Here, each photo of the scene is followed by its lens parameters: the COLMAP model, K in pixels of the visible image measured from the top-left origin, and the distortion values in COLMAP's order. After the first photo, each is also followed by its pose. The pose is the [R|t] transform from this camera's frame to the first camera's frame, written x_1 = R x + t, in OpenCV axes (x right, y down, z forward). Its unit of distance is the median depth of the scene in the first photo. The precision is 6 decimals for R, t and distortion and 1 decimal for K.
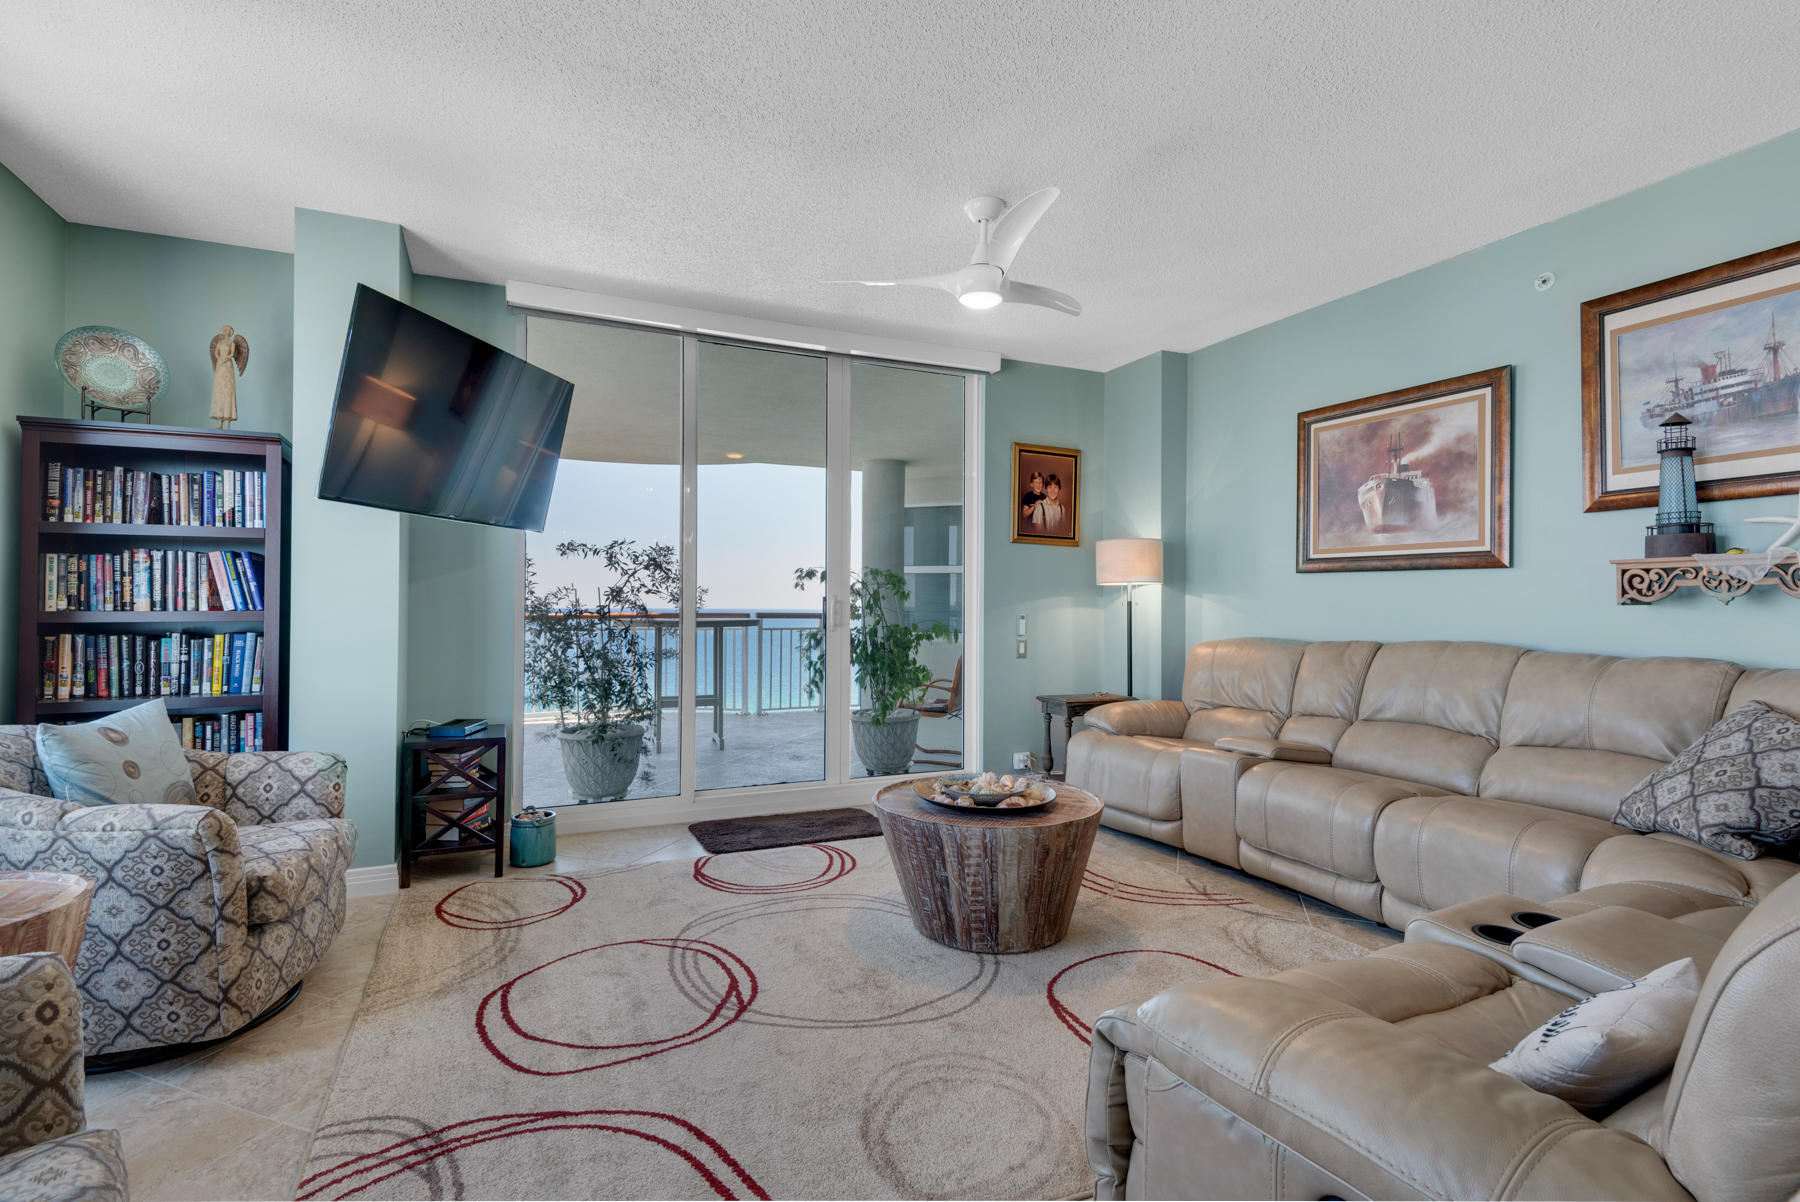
lens RADIAL K [[824.9, 0, 873.6], [0, 824.9, 606.2], [0, 0, 1]] dist [0.017955, -0.007421]
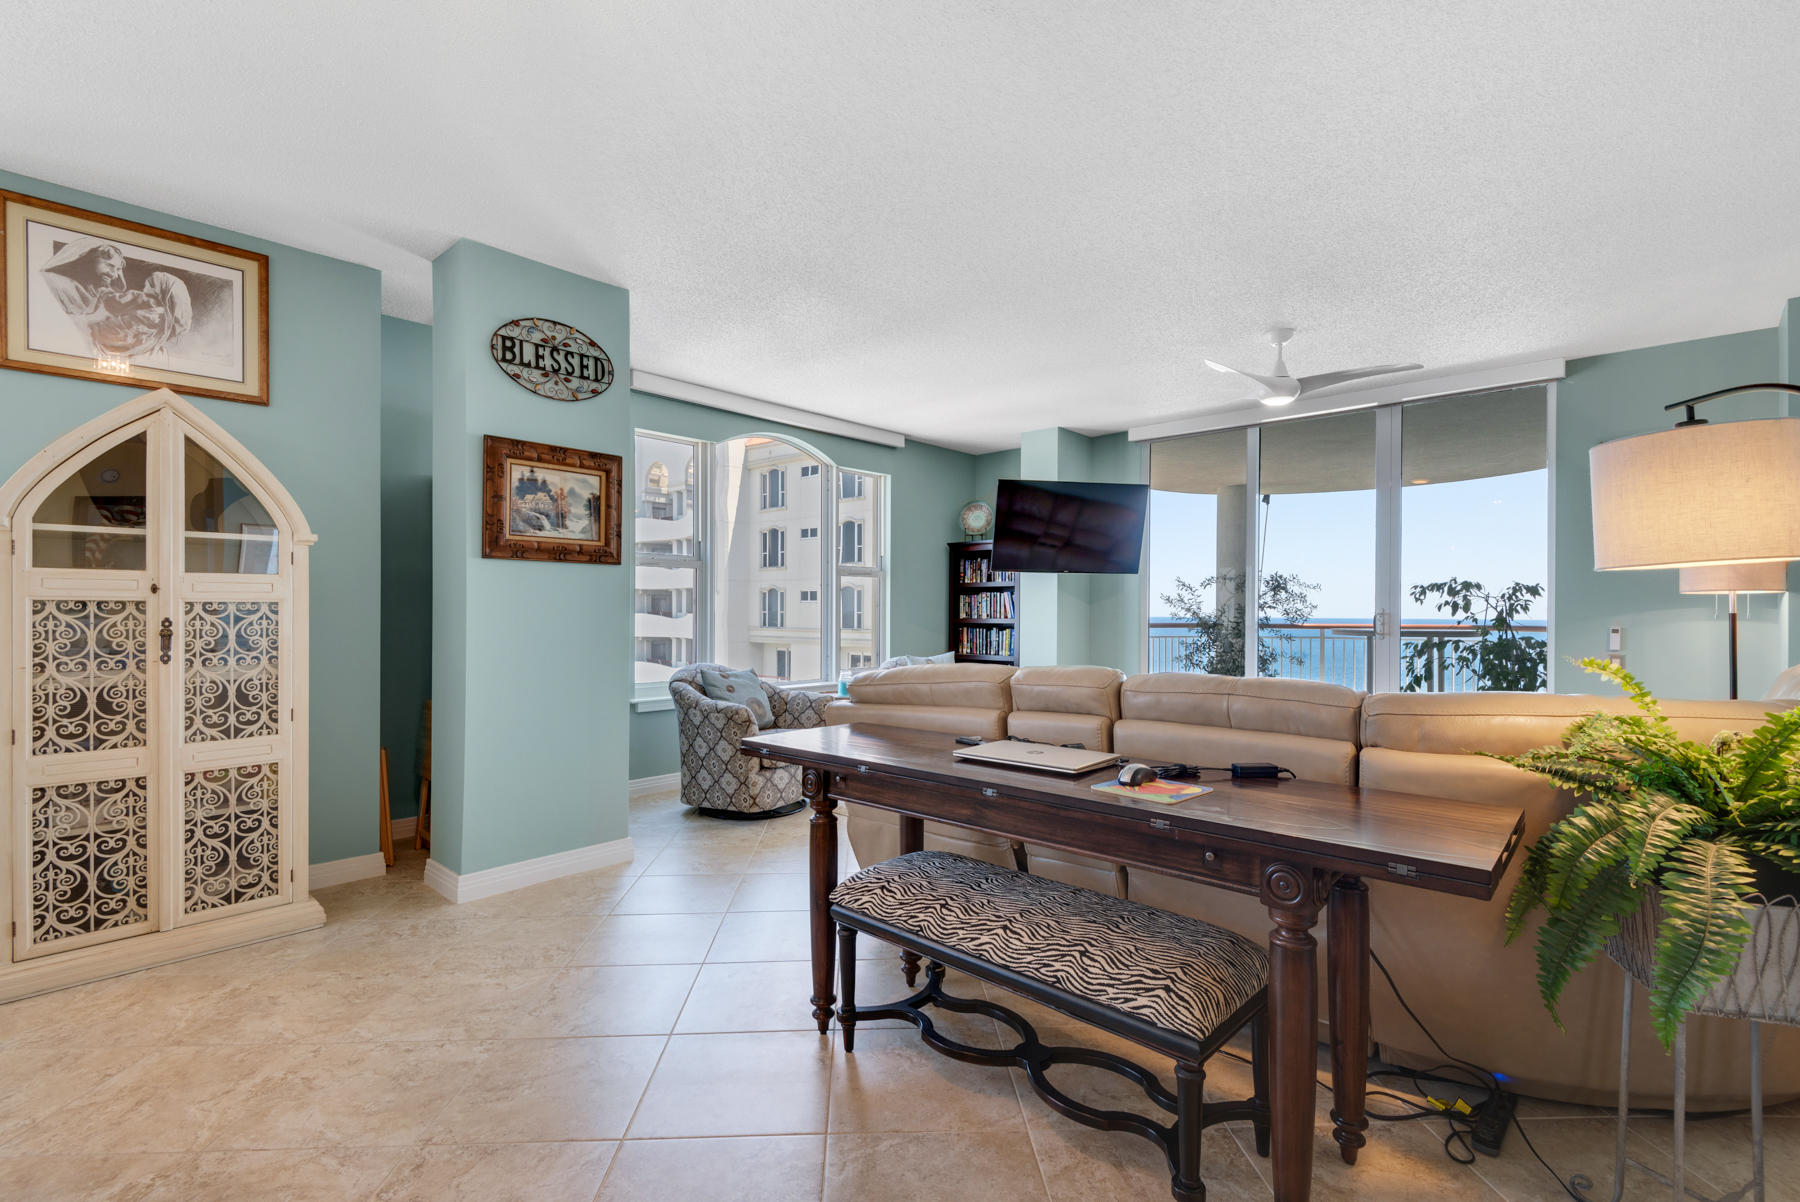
lens RADIAL K [[824.9, 0, 893.5], [0, 824.9, 608.9], [0, 0, 1]] dist [0.017955, -0.007421]
pose [[0.387995, -0.004837, -0.921649, 1.070656], [-0.002280, 0.999978, -0.006207, -0.005300], [0.921659, 0.004509, 0.387976, -0.133562]]
